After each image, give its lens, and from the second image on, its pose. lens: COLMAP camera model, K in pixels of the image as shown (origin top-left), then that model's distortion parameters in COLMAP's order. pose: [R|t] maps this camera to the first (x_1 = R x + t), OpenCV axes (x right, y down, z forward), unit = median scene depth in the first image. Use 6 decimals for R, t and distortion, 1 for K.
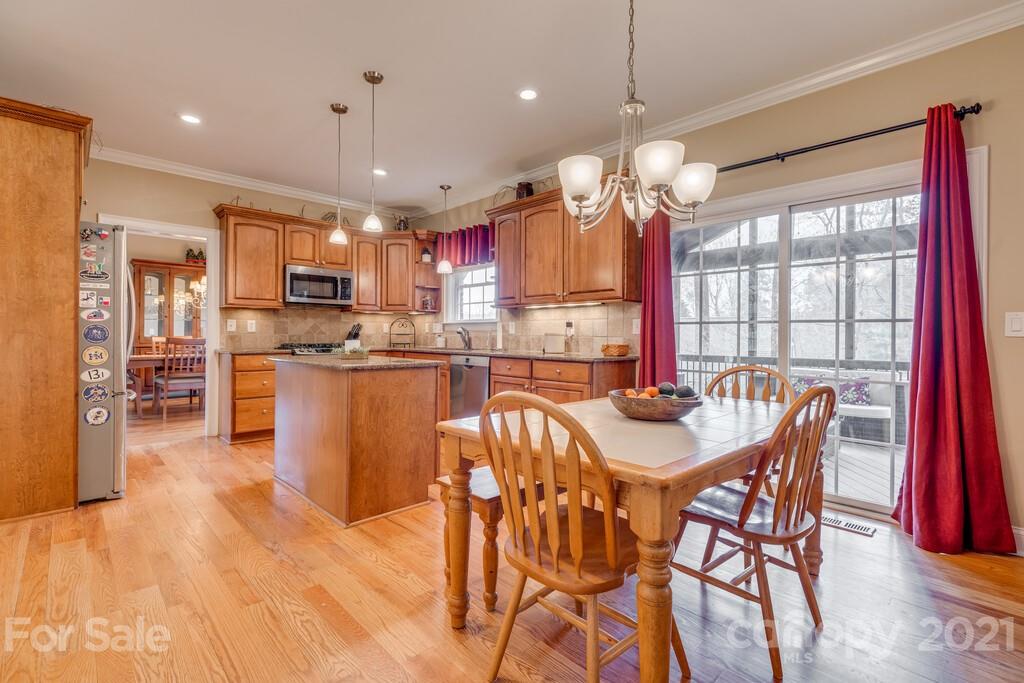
lens RADIAL K [[461.3, 0, 517.0], [0, 461.3, 336.6], [0, 0, 1]] dist [0.003808, 0.000291]
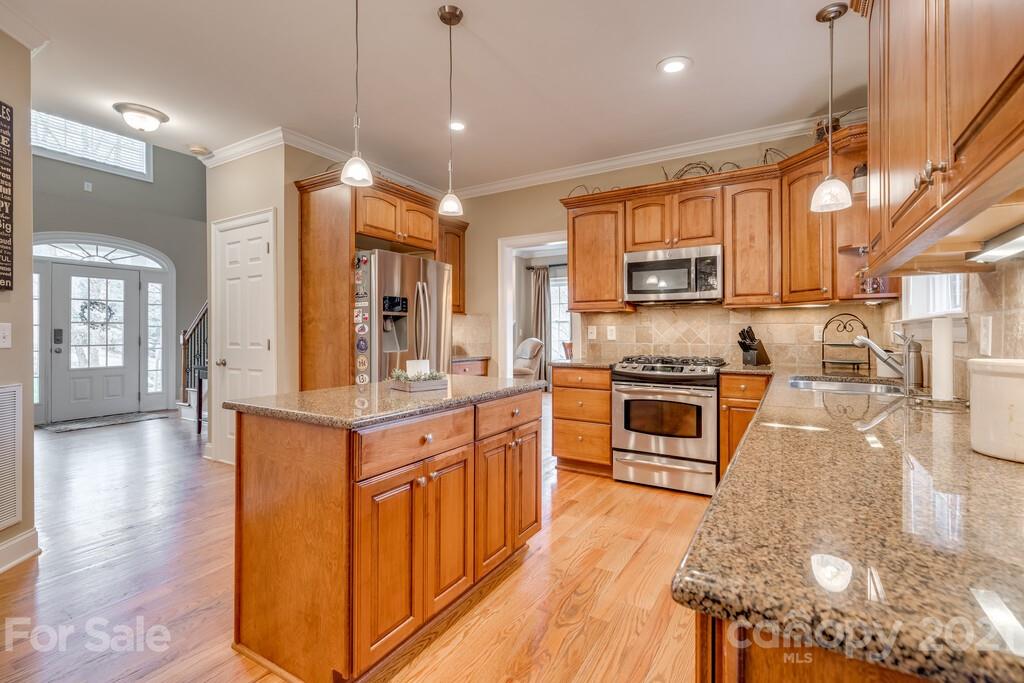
lens RADIAL K [[461.3, 0, 515.1], [0, 461.3, 334.2], [0, 0, 1]] dist [0.003808, 0.000291]
pose [[0.261267, -0.003190, -0.965261, 0.196639], [-0.002742, 0.999988, -0.004047, -0.017148], [0.965263, 0.003704, 0.261255, 0.625990]]
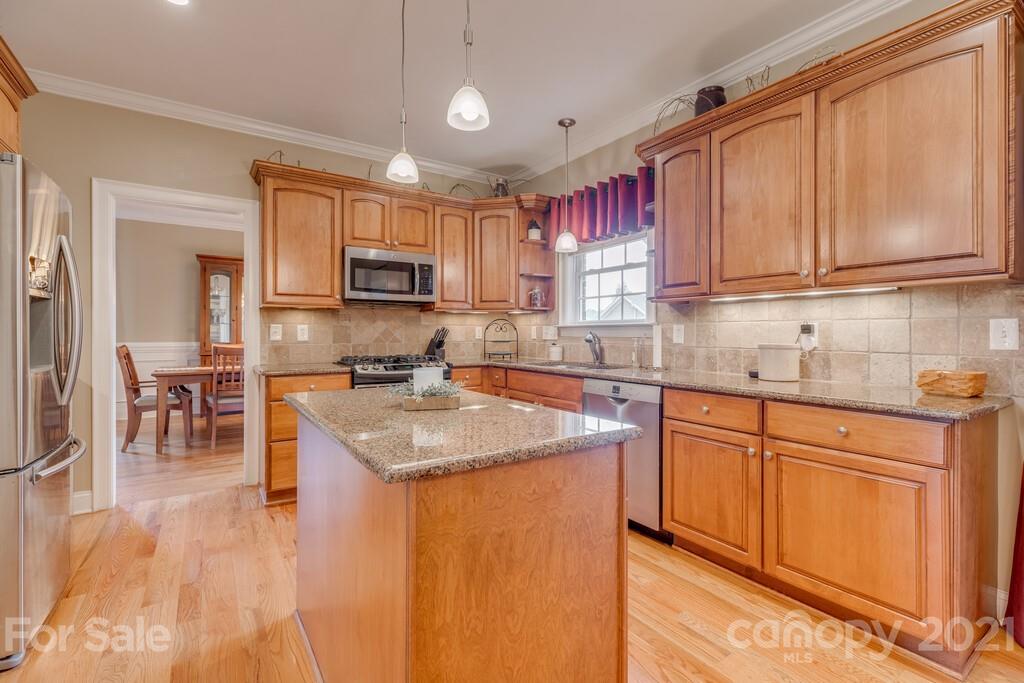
lens RADIAL K [[461.3, 0, 520.9], [0, 461.3, 335.7], [0, 0, 1]] dist [0.003808, 0.000291]
pose [[0.985815, -0.004653, -0.167772, -0.115053], [0.004883, 0.999988, 0.000957, -0.017657], [0.167766, -0.001763, 0.985825, 0.346382]]
